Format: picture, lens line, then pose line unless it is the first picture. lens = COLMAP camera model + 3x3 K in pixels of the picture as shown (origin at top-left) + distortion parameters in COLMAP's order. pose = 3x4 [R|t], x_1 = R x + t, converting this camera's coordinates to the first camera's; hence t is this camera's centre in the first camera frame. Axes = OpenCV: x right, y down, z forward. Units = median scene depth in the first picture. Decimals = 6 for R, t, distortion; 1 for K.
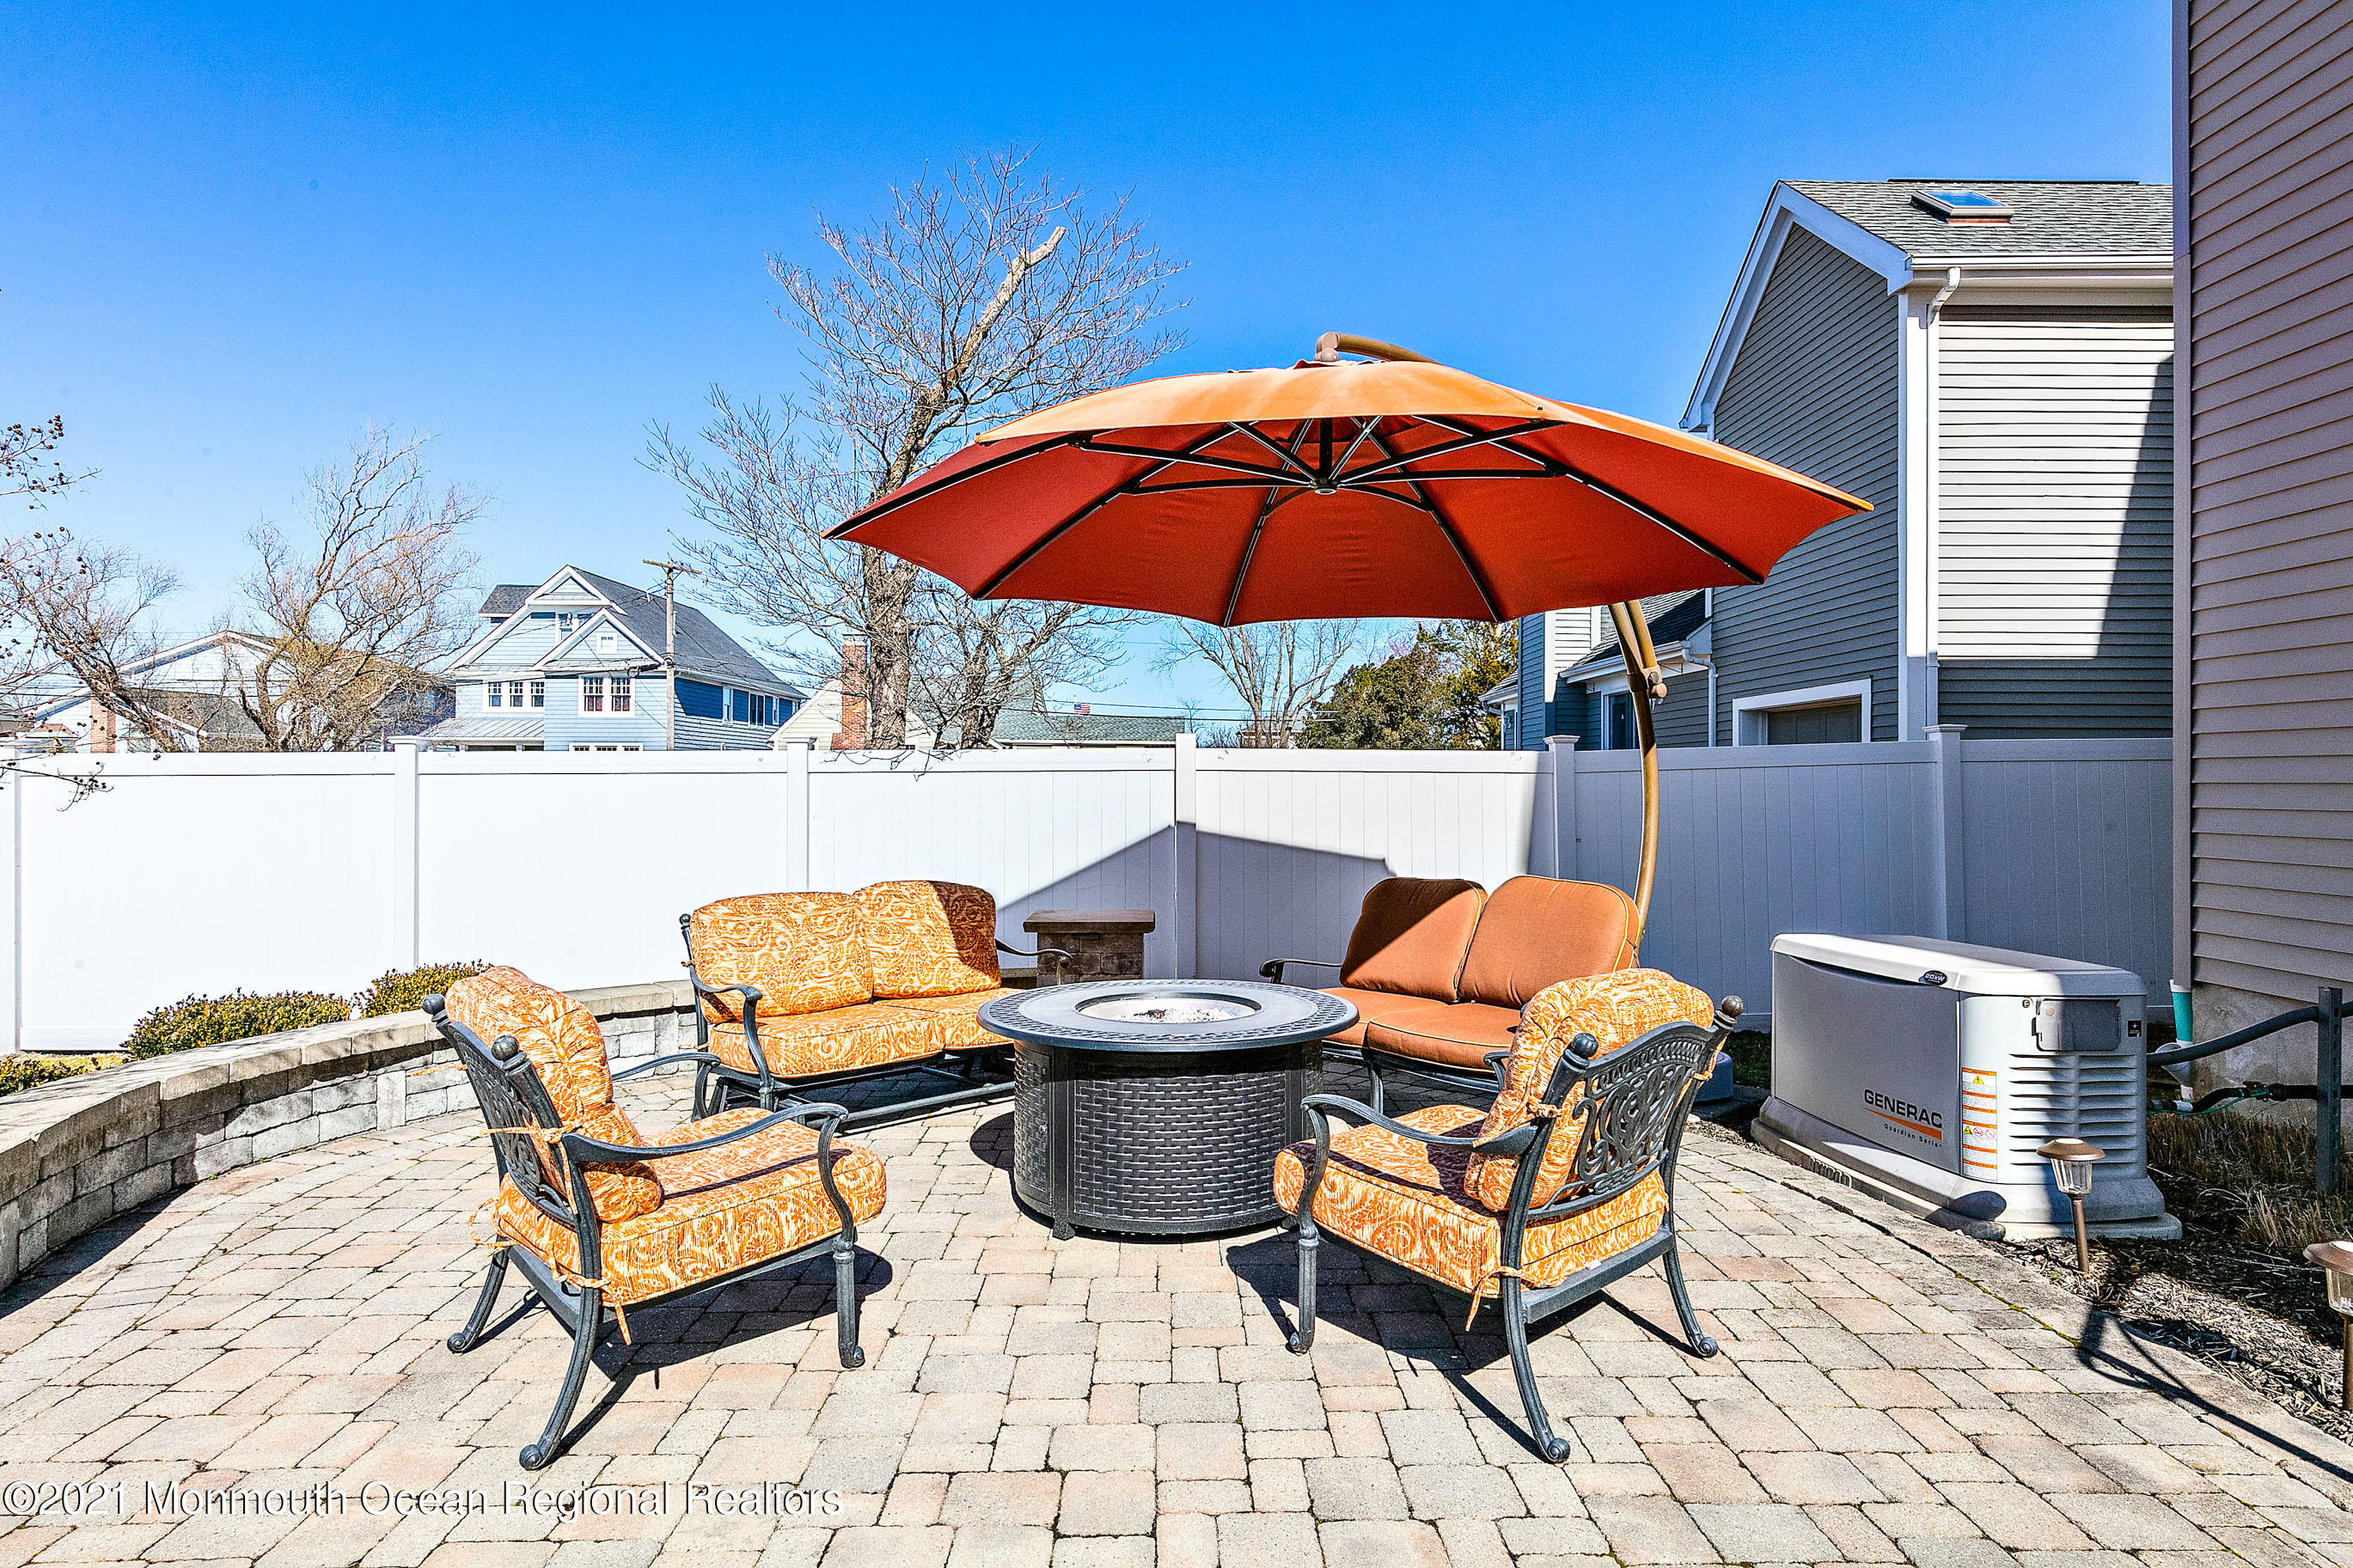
lens RADIAL K [[1253.3, 0, 1185.2], [0, 1253.3, 773.7], [0, 0, 1]] dist [0.004165, 0.001429]
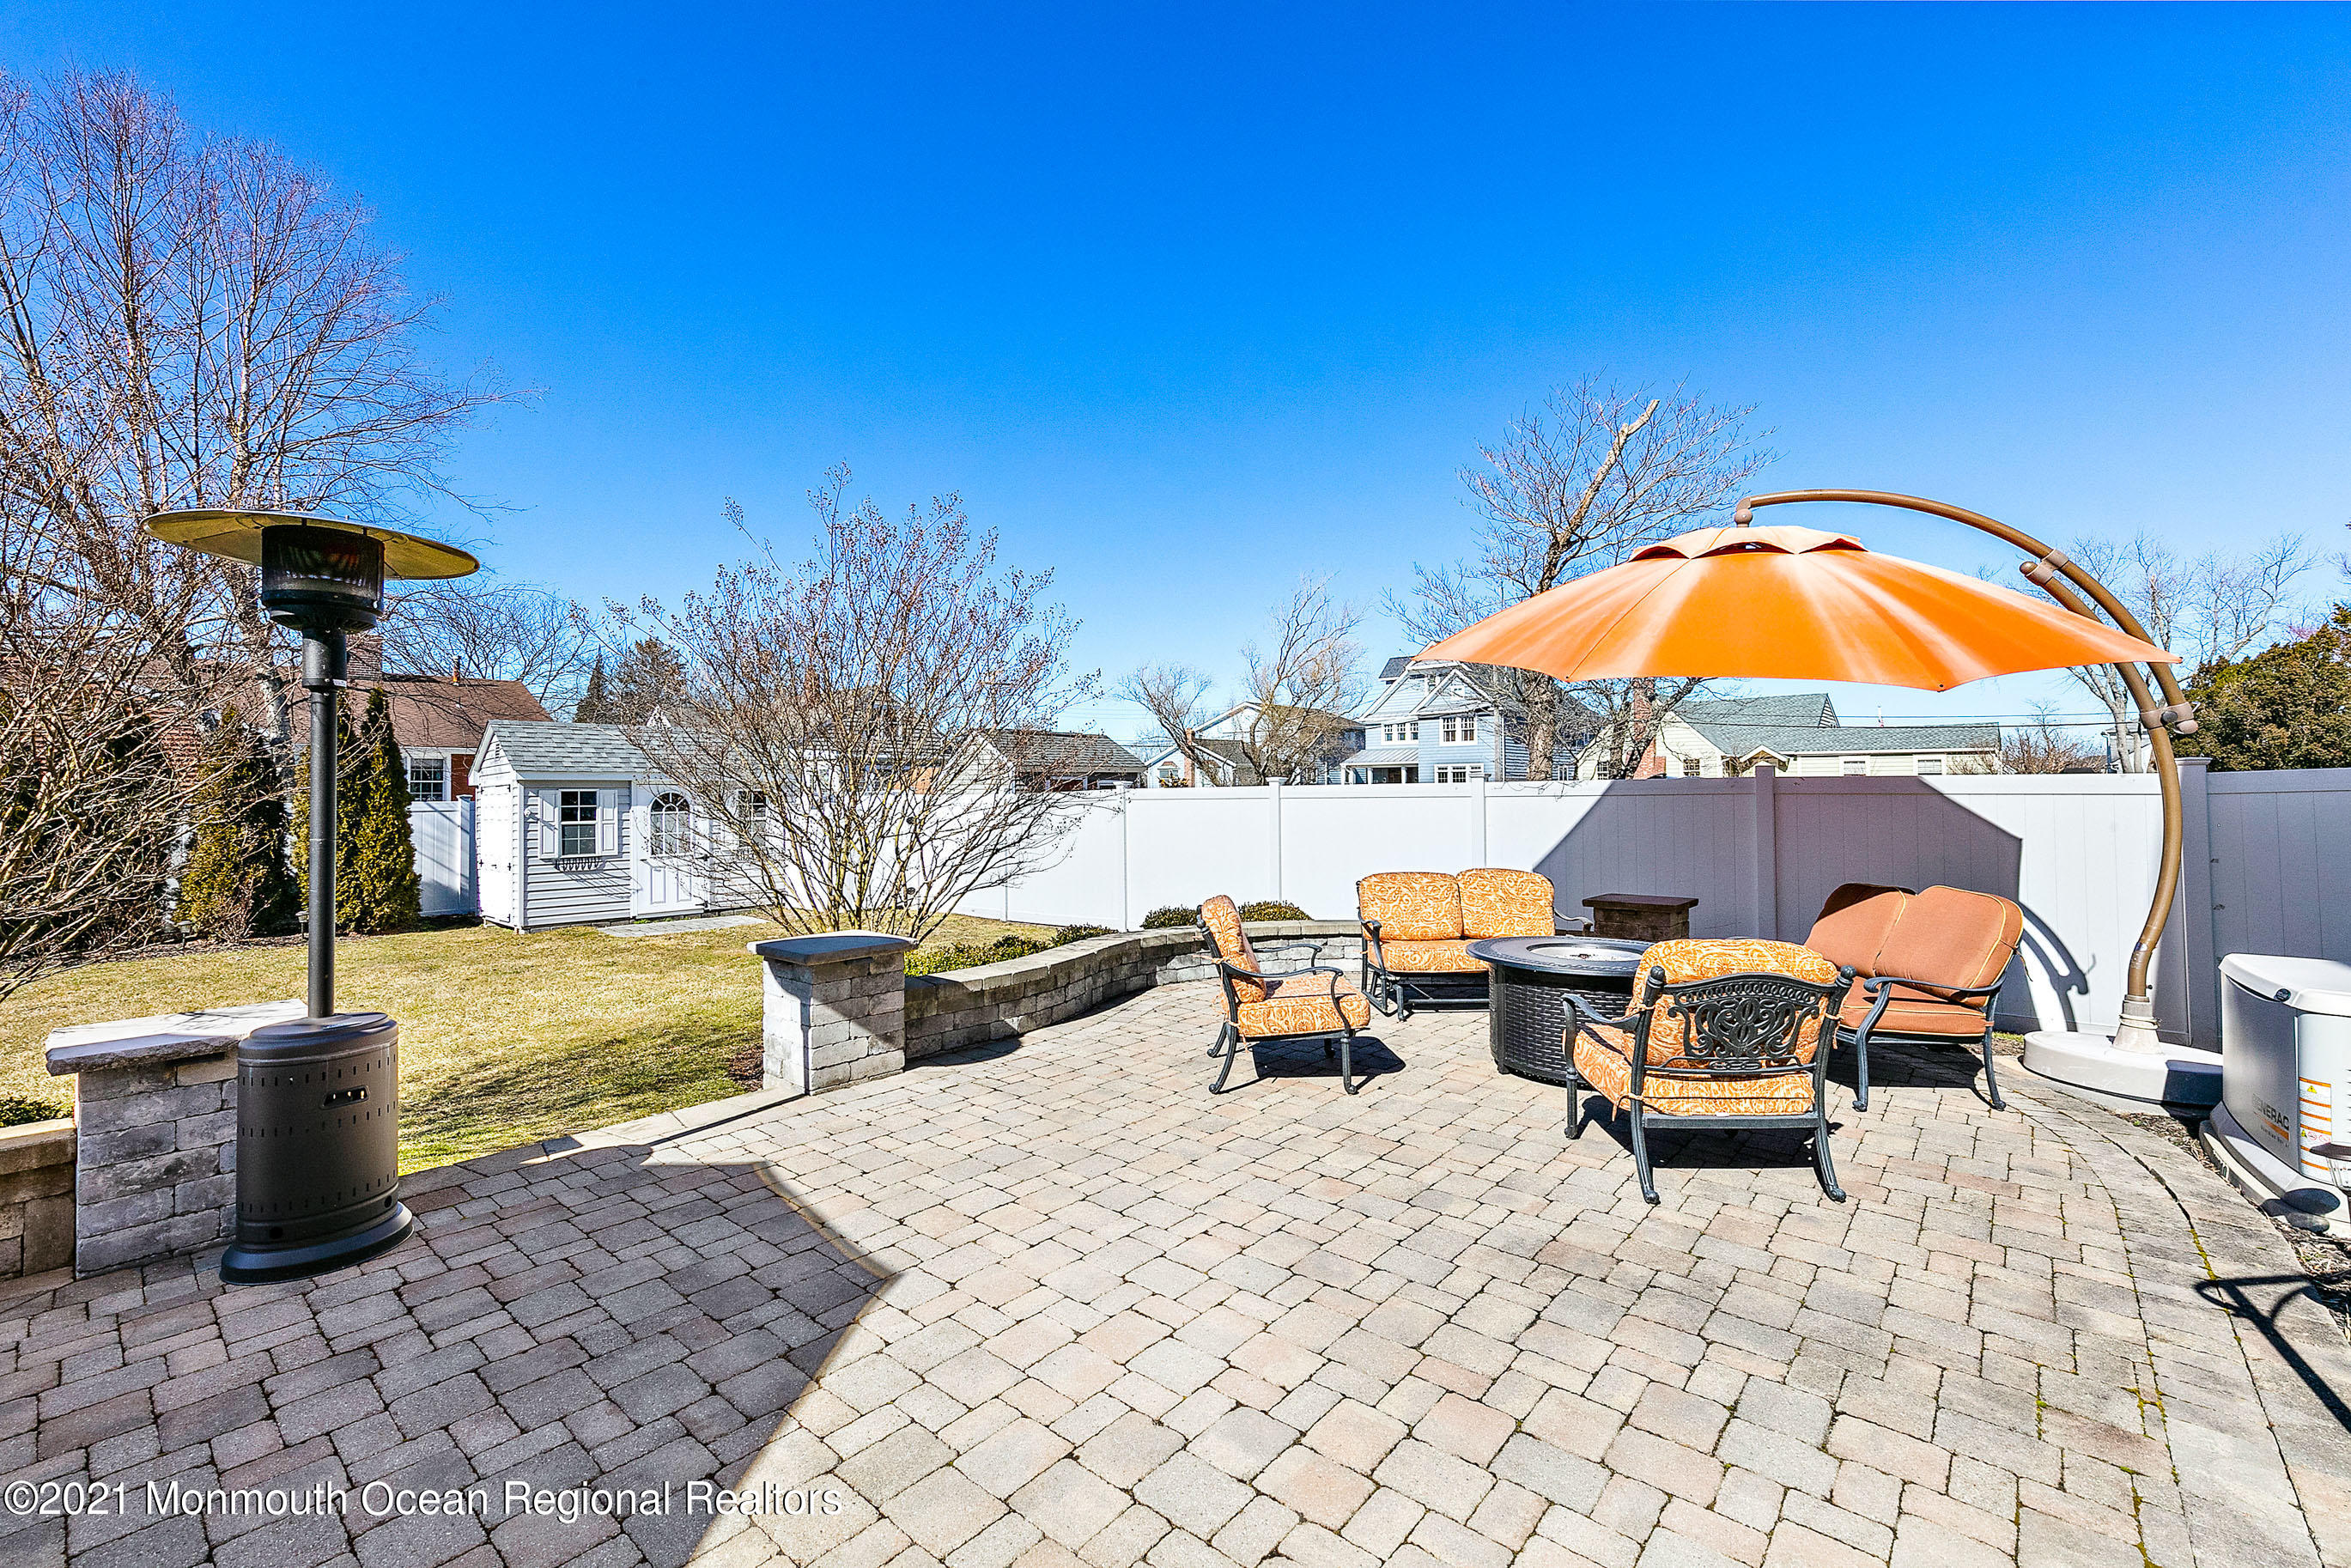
lens RADIAL K [[969.2, 0, 1178.7], [0, 969.2, 778.3], [0, 0, 1]] dist [0.003841, -0.001029]
pose [[0.747601, -0.015943, -0.663957, 0.392276], [0.012333, 0.999873, -0.010122, -0.029920], [0.664034, -0.000621, 0.747702, -0.266087]]
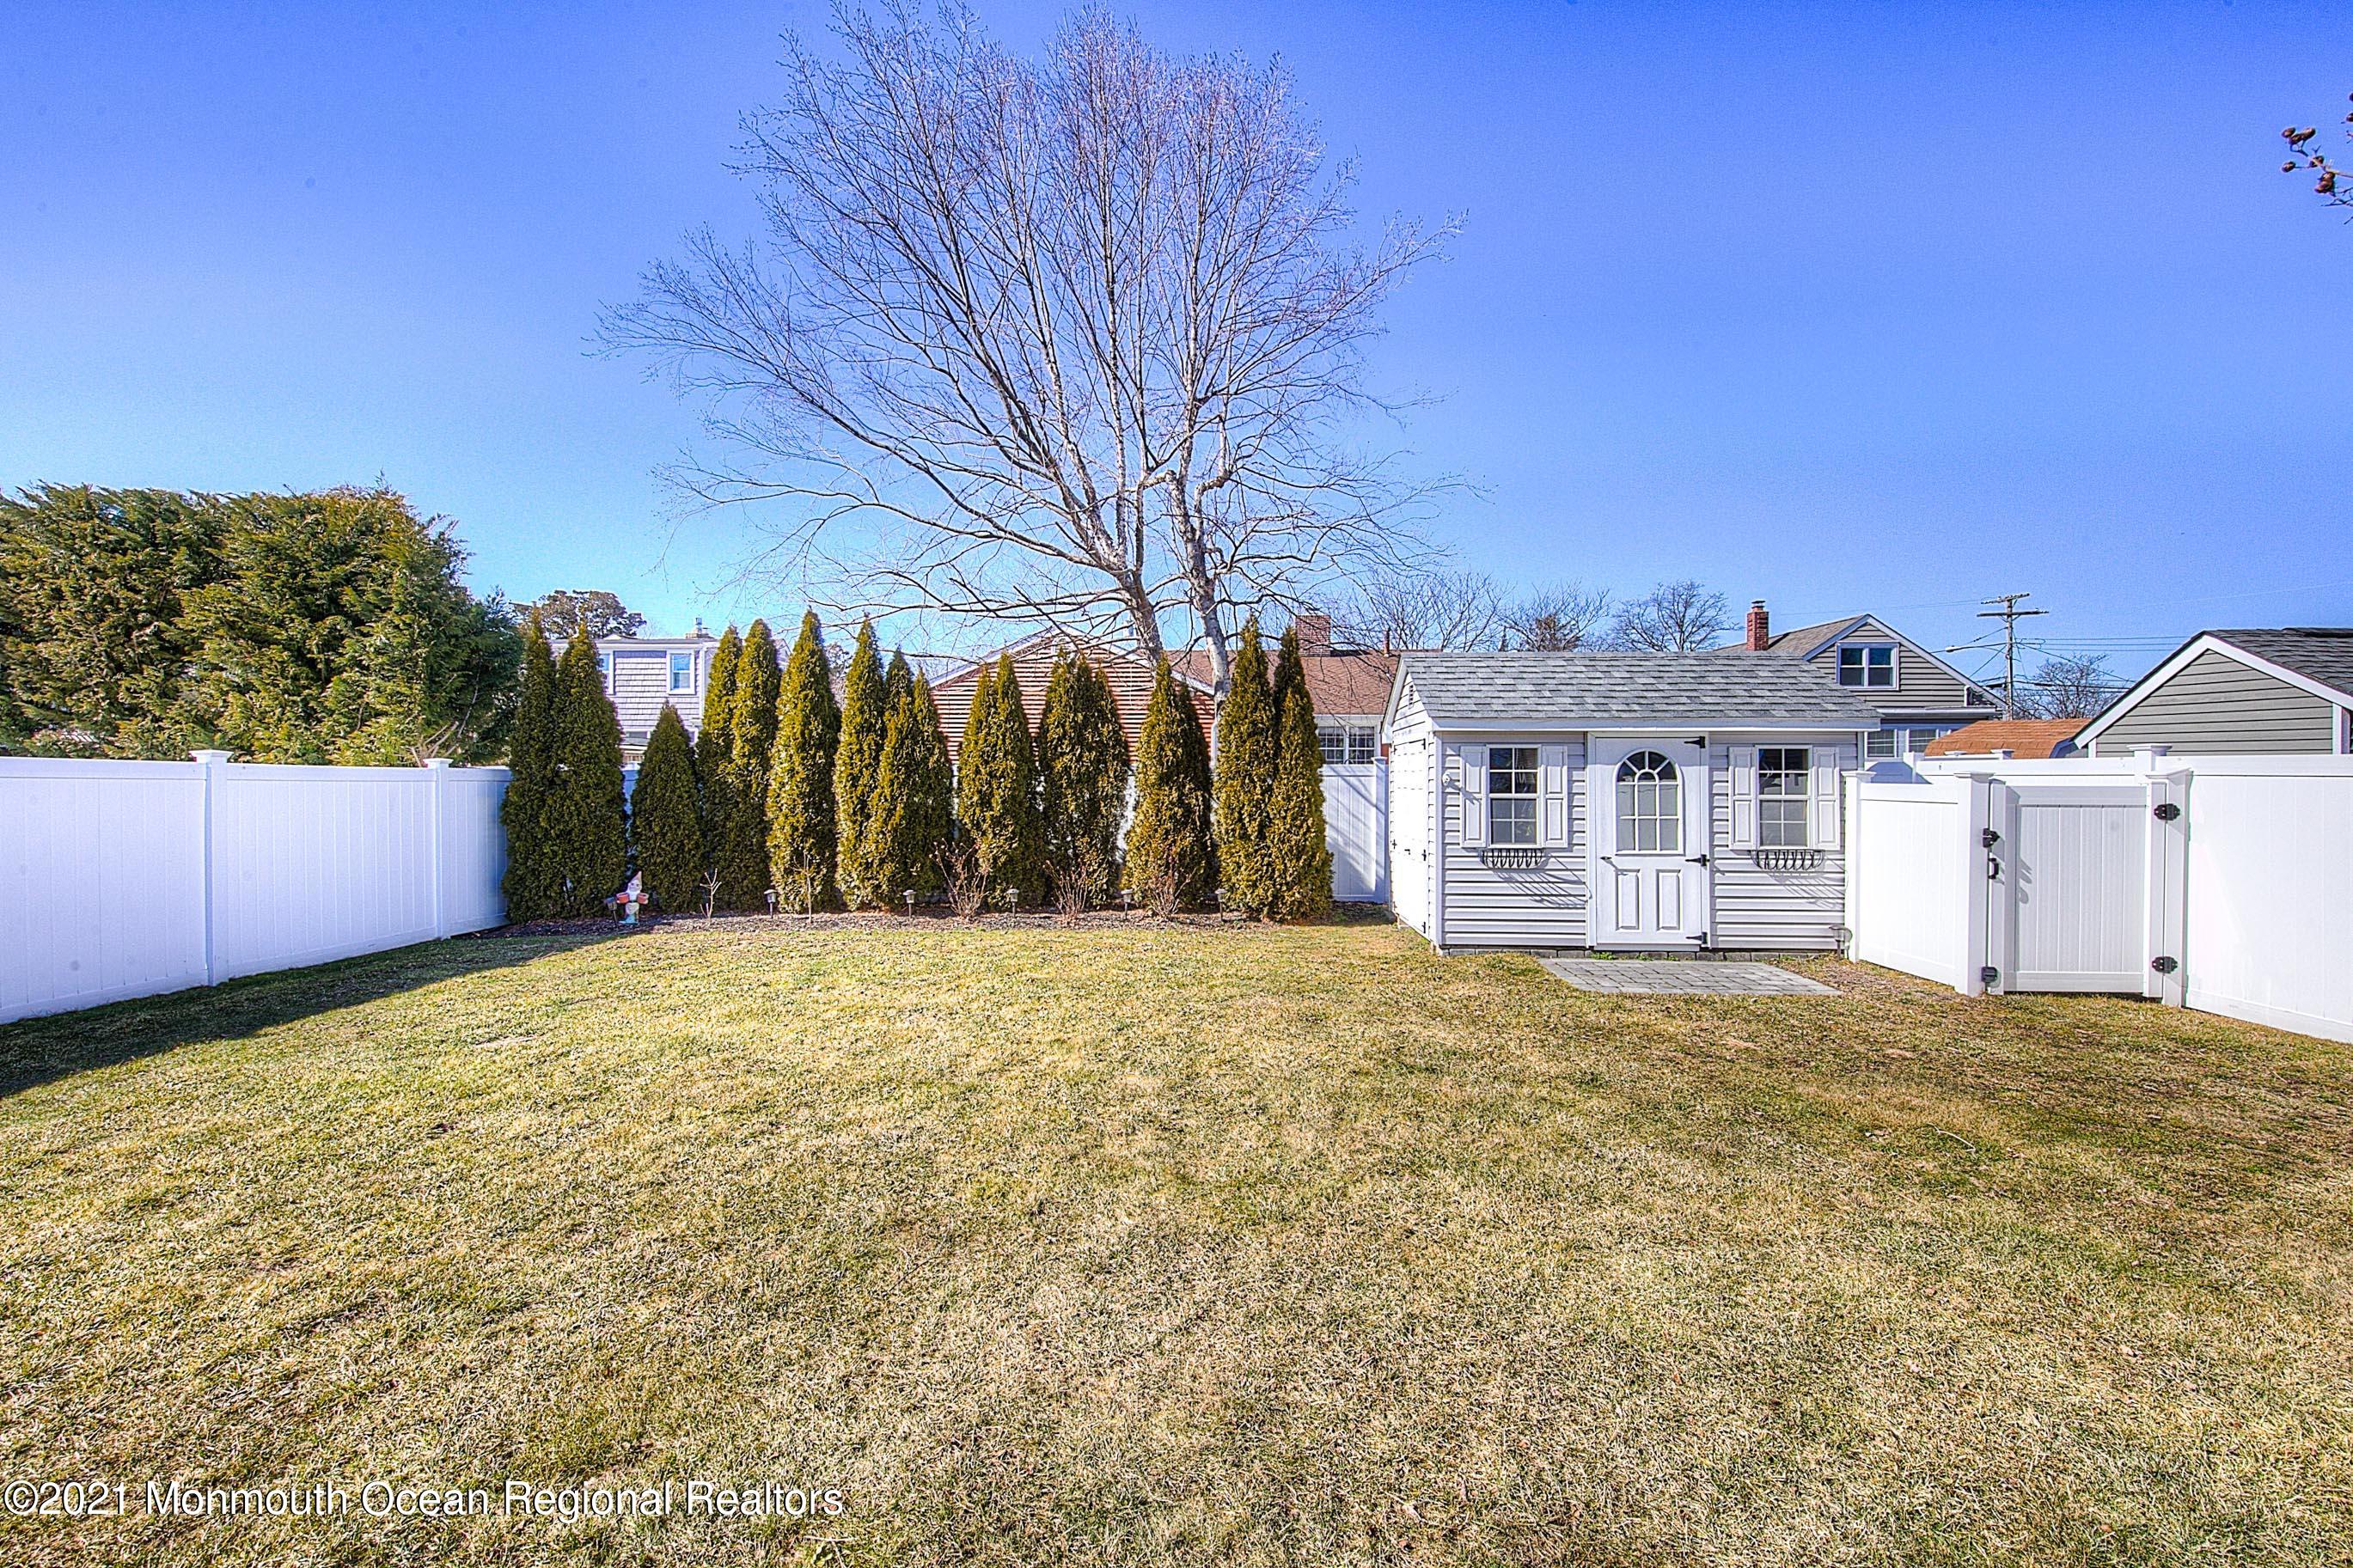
lens RADIAL K [[969.8, 0, 1181.7], [0, 969.8, 772.7], [0, 0, 1]] dist [0.003841, -0.001029]
pose [[-0.011642, 0.002172, -0.999930, -1.748980], [0.003774, 0.999991, 0.002129, 0.017516], [0.999925, -0.003749, -0.011650, 0.285467]]
